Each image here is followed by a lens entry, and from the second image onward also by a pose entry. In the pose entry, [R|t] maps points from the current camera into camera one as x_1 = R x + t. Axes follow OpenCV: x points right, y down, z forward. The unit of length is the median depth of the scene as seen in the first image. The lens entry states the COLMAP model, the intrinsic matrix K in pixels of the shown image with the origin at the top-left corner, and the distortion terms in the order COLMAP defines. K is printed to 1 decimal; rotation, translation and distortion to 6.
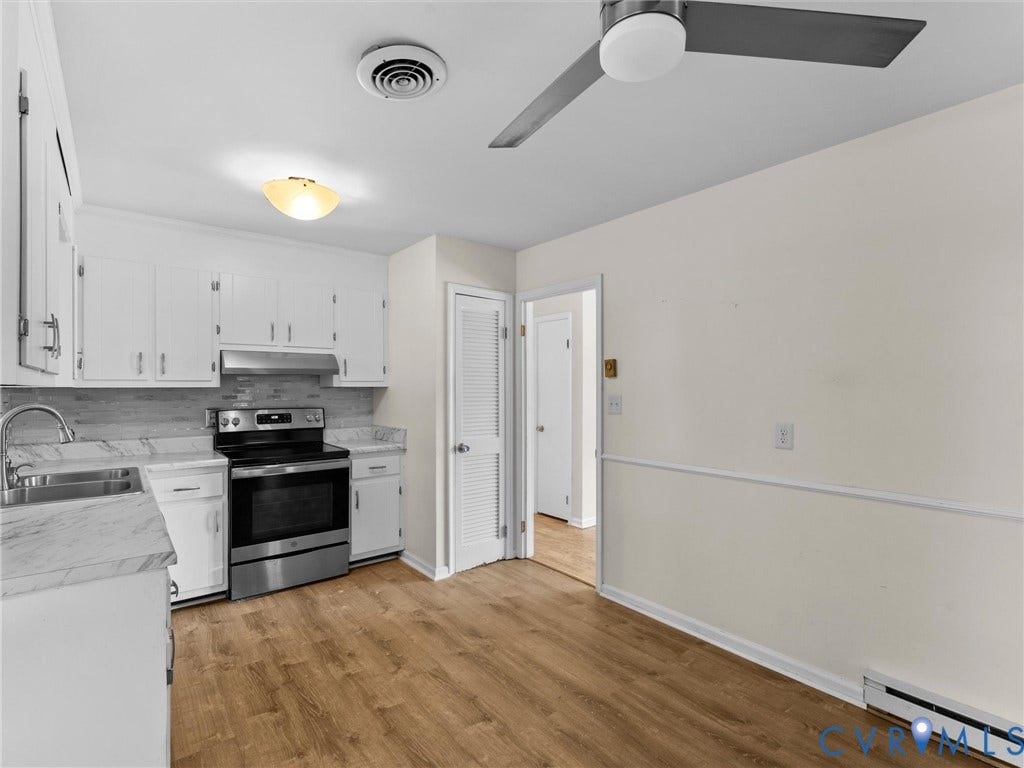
lens RADIAL K [[492.8, 0, 515.6], [0, 492.8, 385.7], [0, 0, 1]] dist [-0.000067, -0.000045]
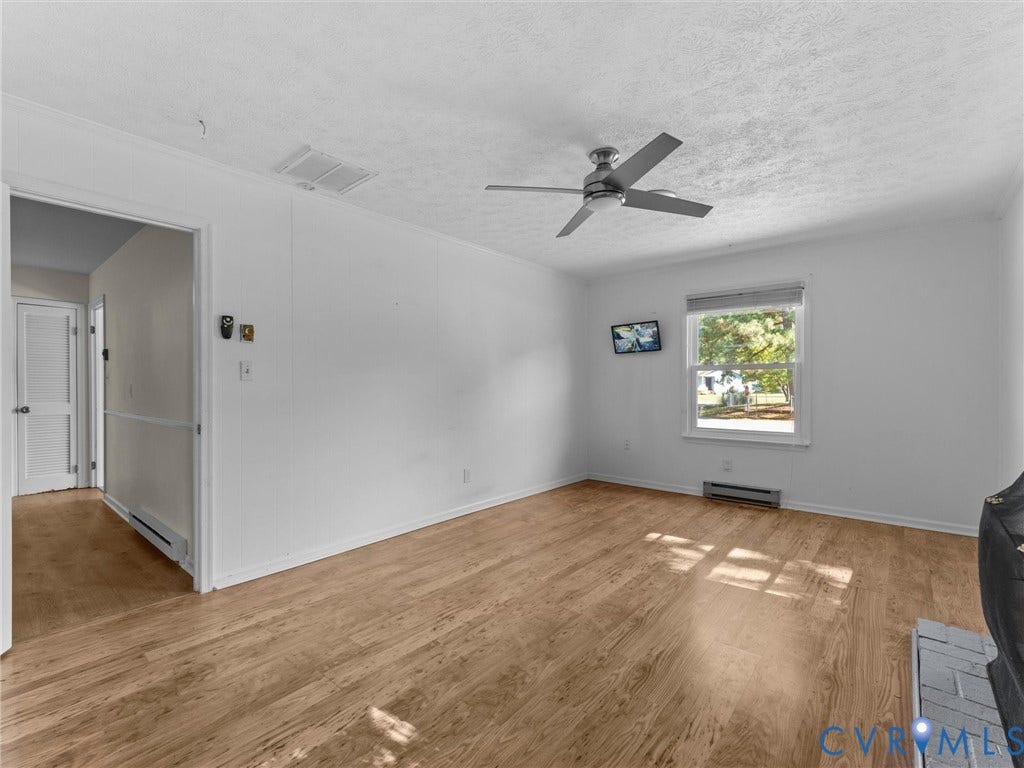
lens RADIAL K [[466.8, 0, 509.0], [0, 466.8, 387.2], [0, 0, 1]] dist [-0.000170, -0.000117]
pose [[0.983553, -0.003385, 0.180588, 1.075341], [0.001466, 0.999941, 0.010757, 0.047805], [-0.180614, -0.010315, 0.983500, -0.626678]]
